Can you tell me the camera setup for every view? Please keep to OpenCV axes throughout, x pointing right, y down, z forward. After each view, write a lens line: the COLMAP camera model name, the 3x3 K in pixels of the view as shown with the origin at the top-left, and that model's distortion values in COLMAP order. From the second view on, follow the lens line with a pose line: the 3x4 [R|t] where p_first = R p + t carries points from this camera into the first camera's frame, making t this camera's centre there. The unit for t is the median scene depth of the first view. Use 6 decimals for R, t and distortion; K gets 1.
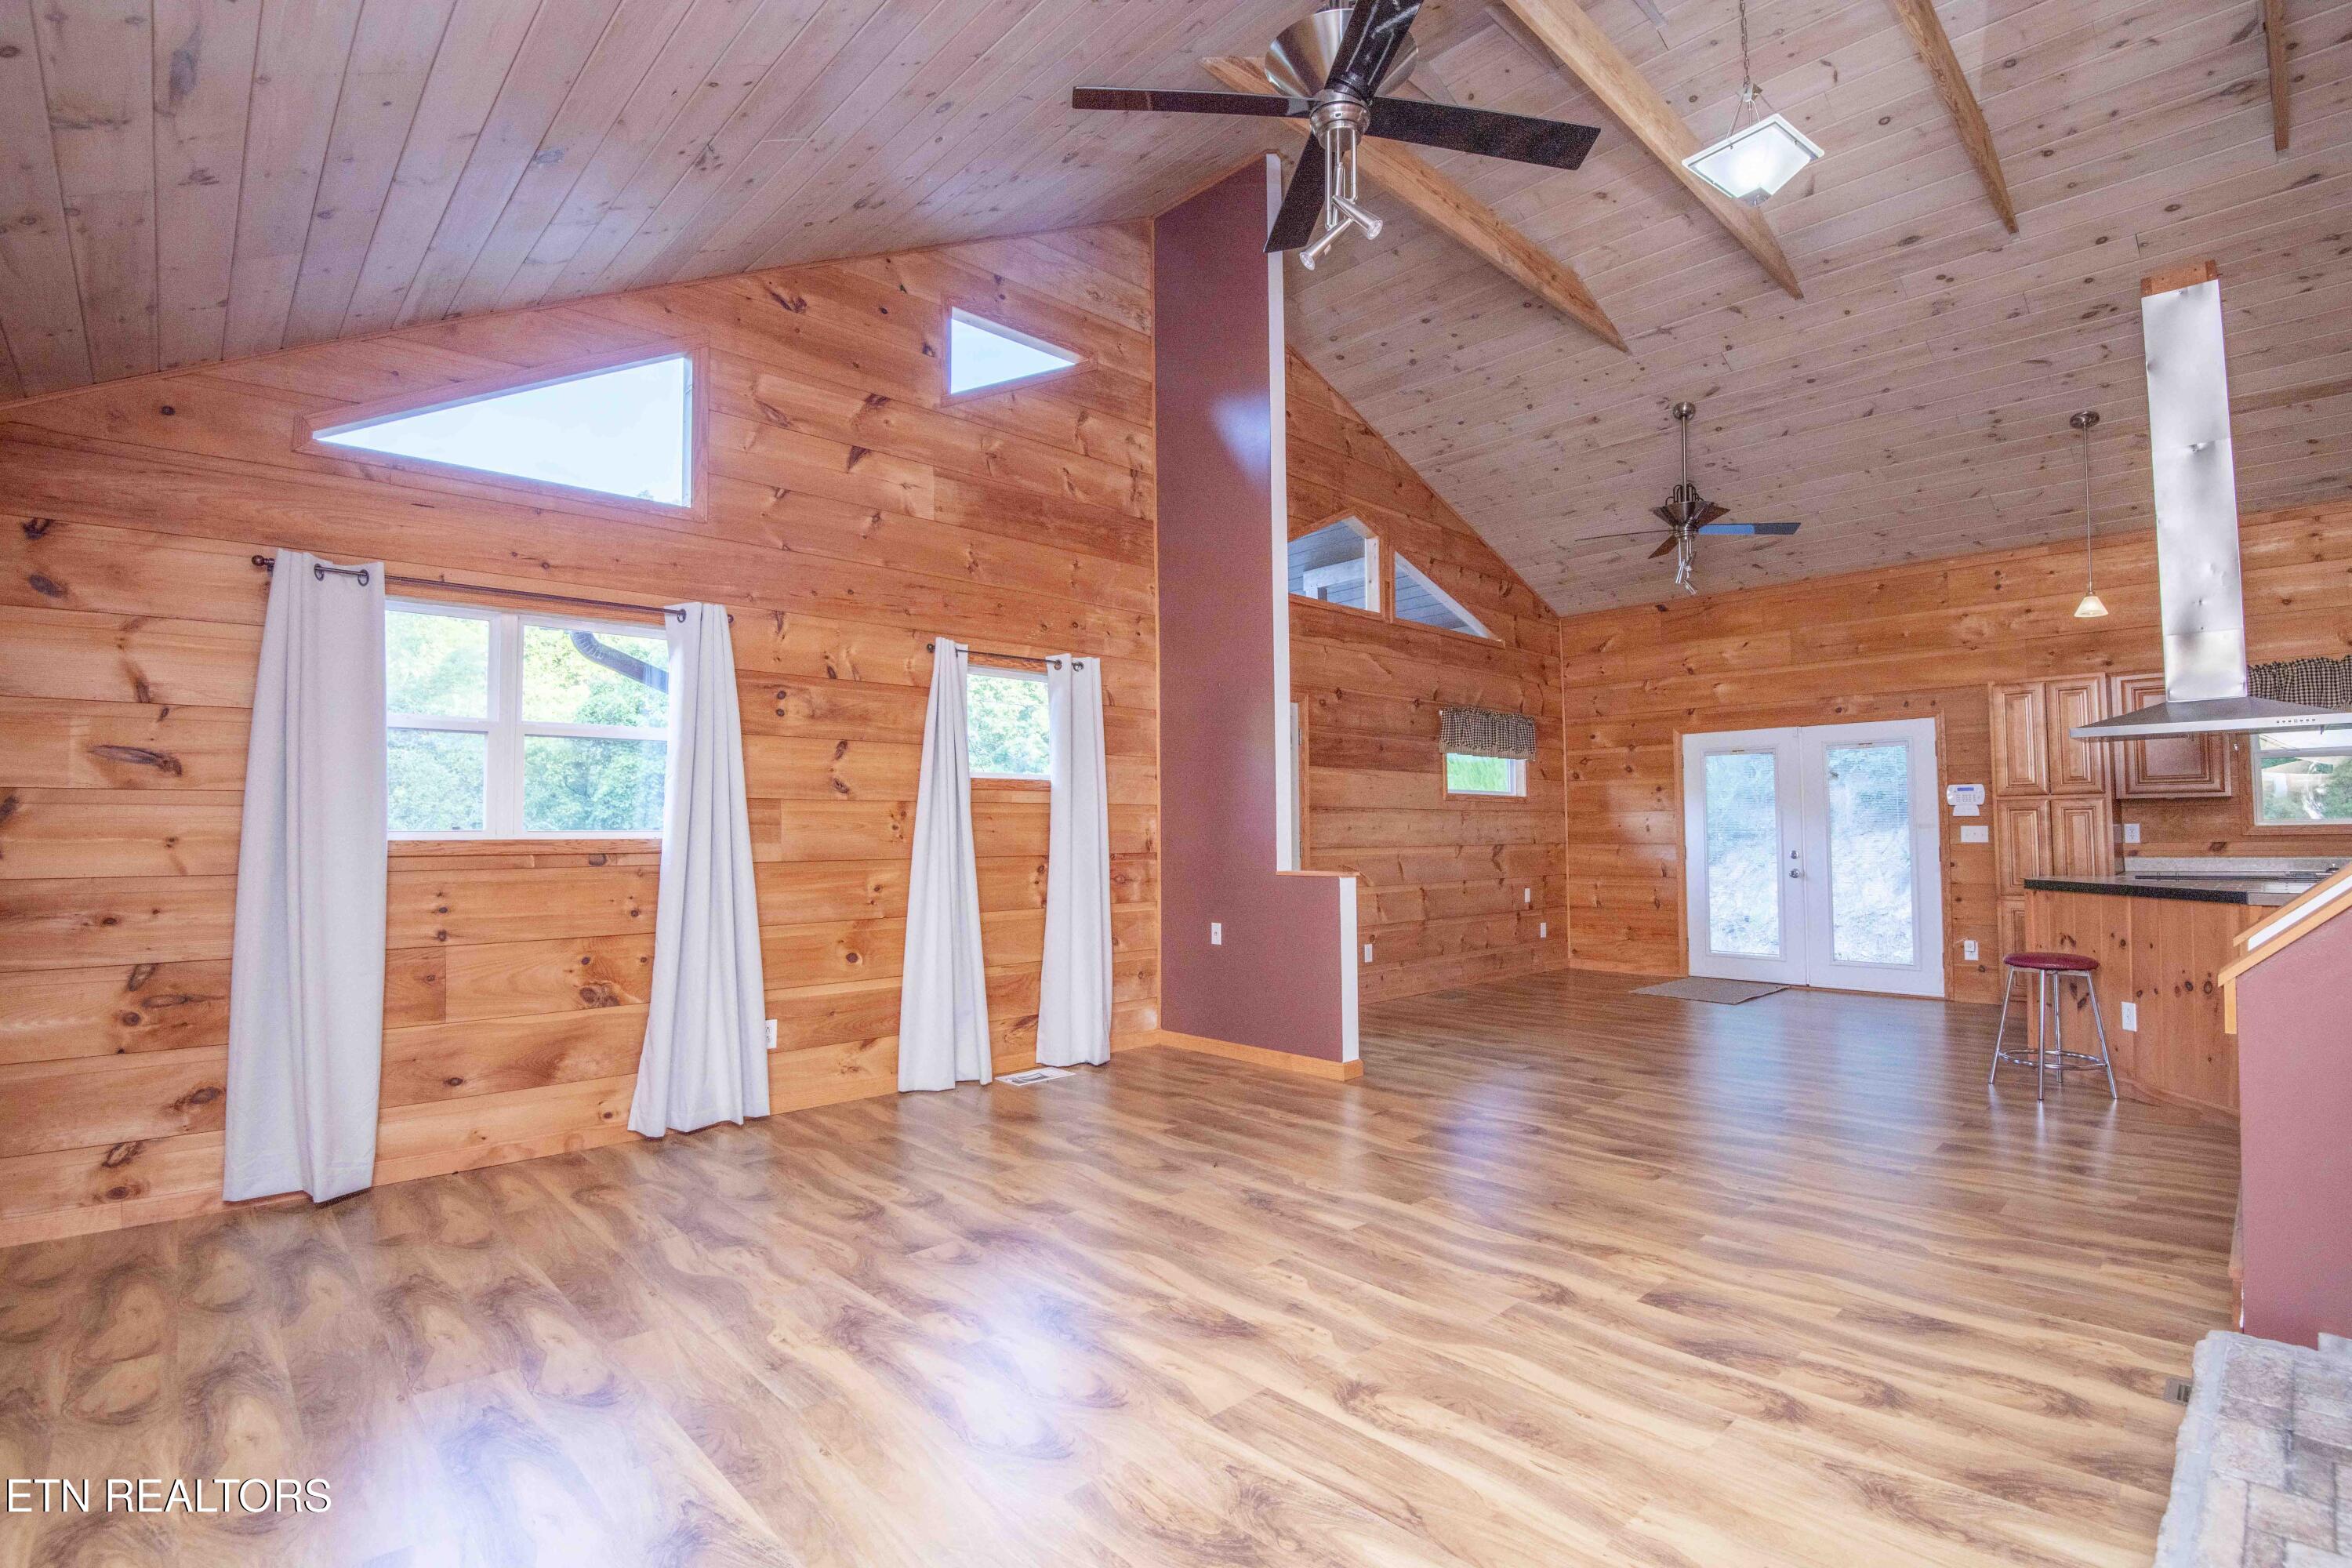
lens RADIAL K [[1098.4, 0, 1176.6], [0, 1098.4, 792.5], [0, 0, 1]] dist [-0.036871, -0.002610]
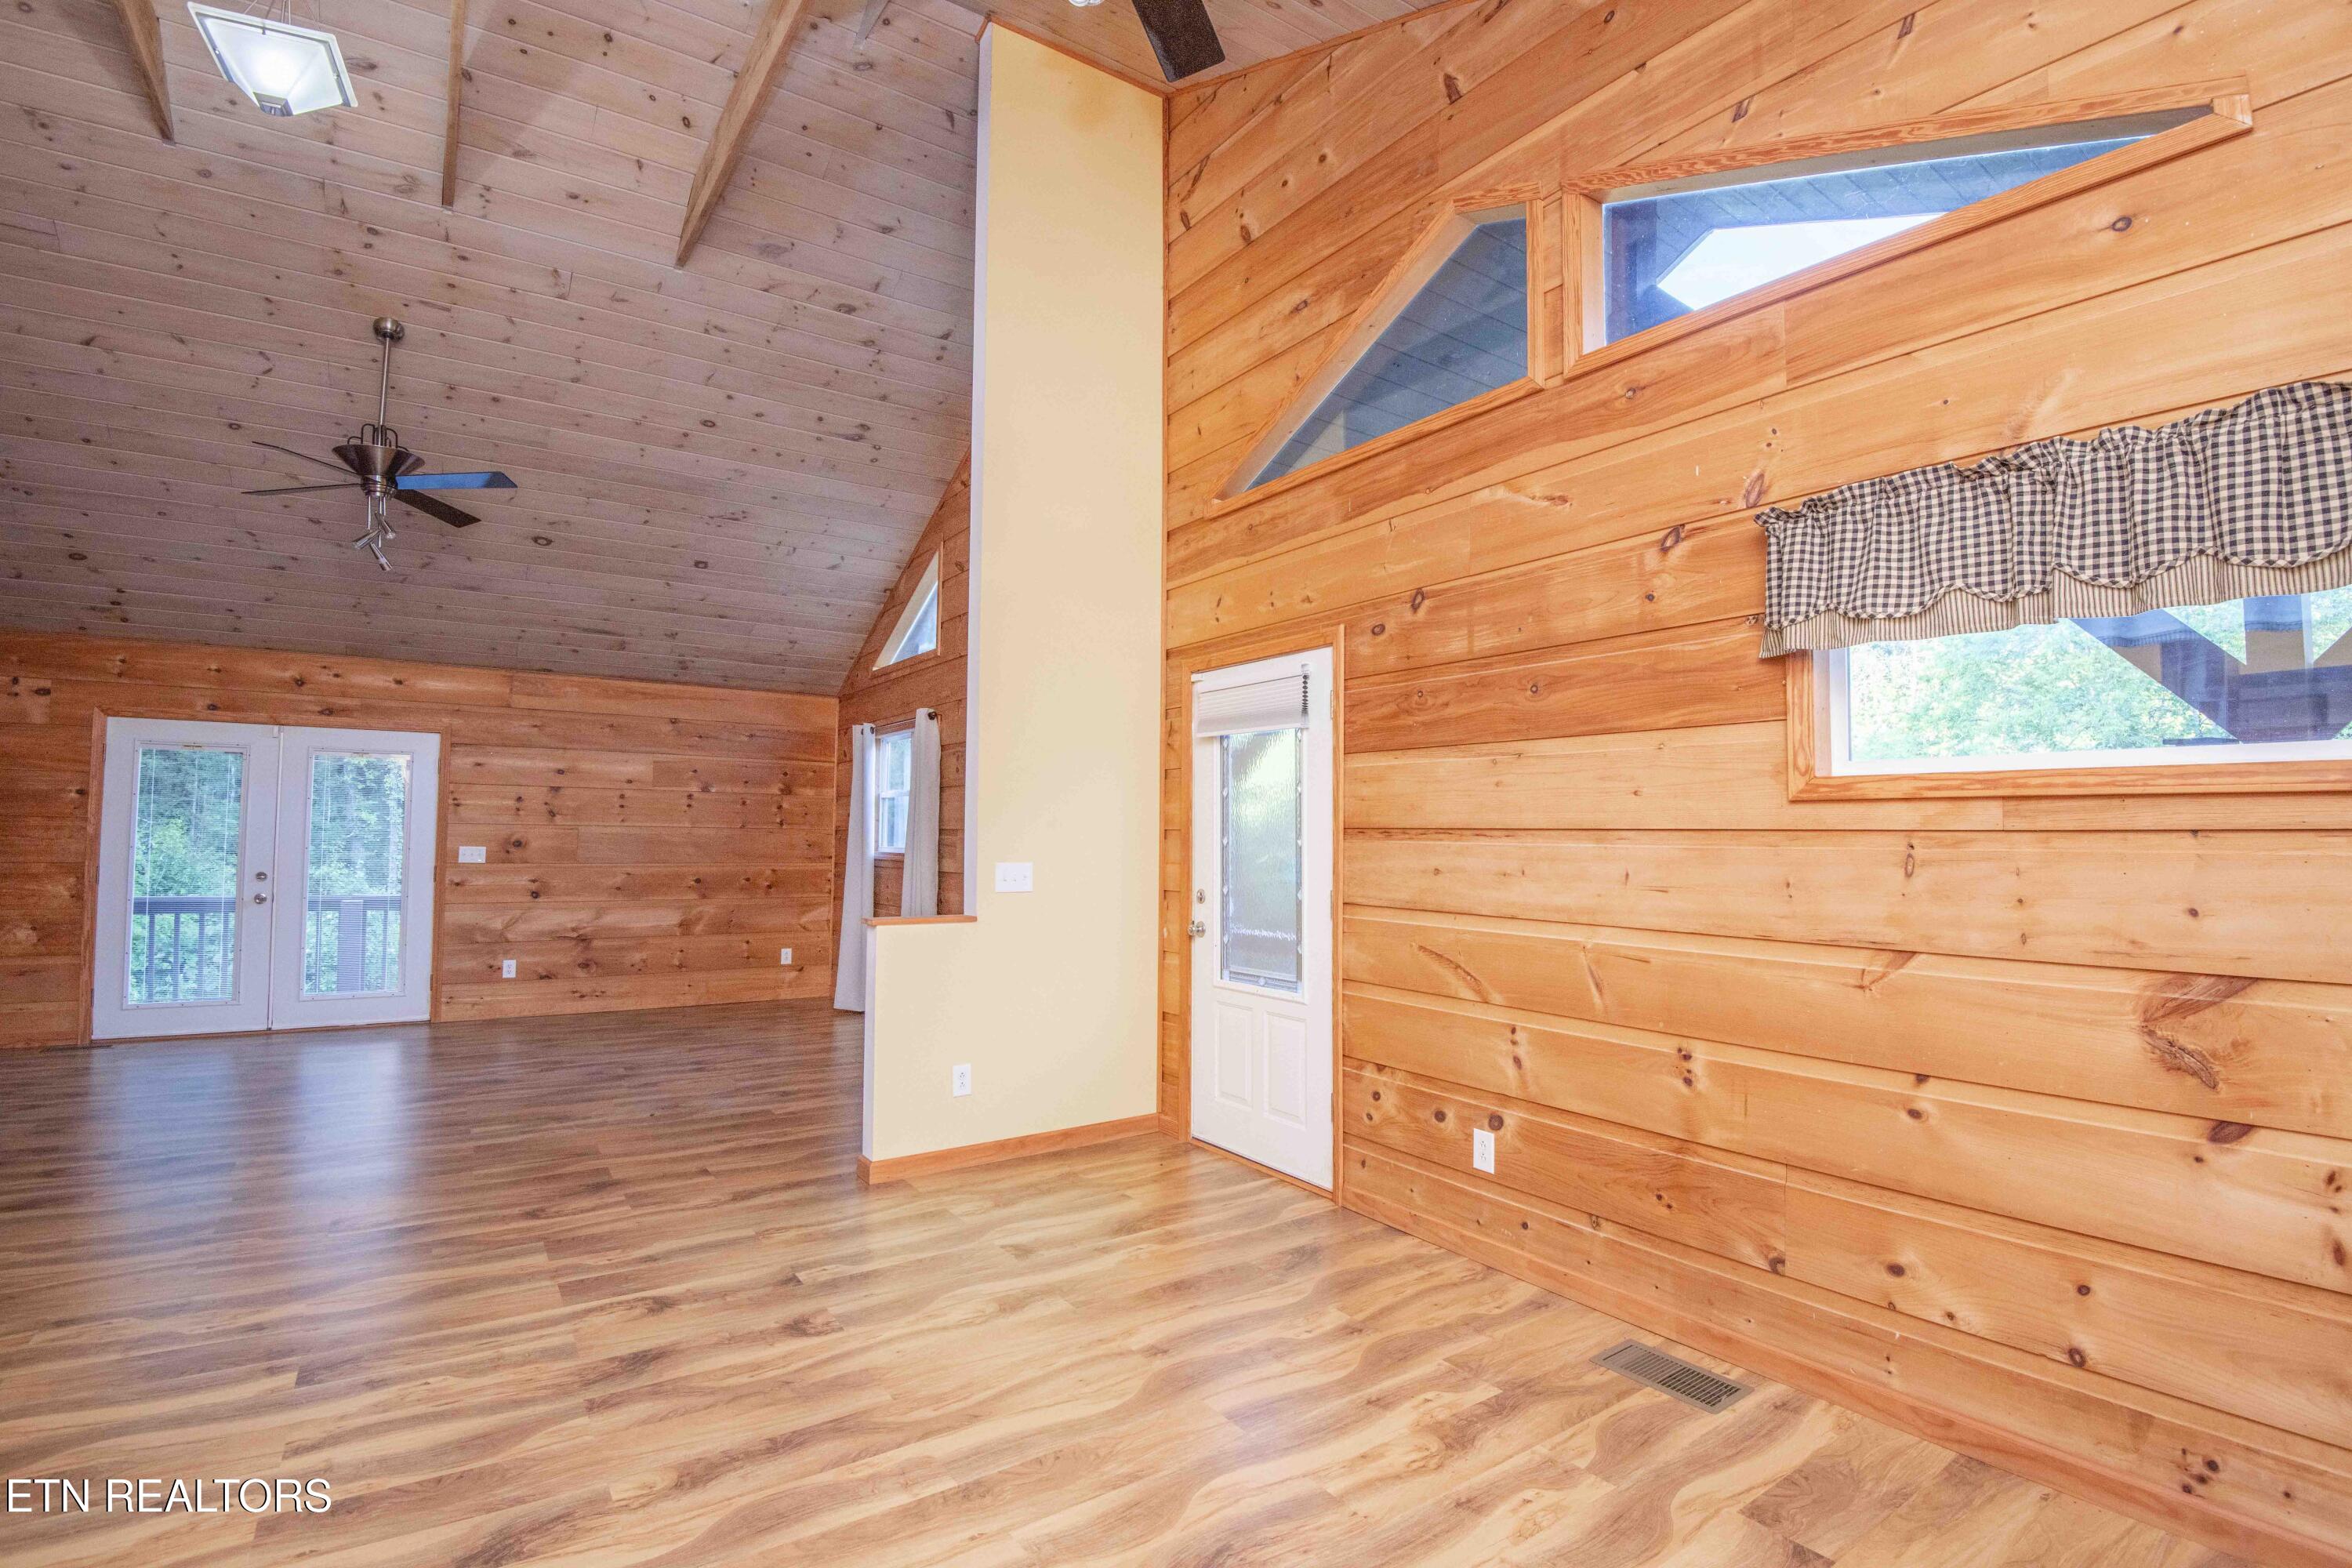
lens RADIAL K [[1098.4, 0, 1174.7], [0, 1098.4, 782.4], [0, 0, 1]] dist [-0.036871, -0.002610]
pose [[-0.150152, -0.034374, -0.988065, 0.647633], [0.035309, 0.998571, -0.040106, 0.008893], [0.988032, -0.040910, -0.148724, 0.955845]]
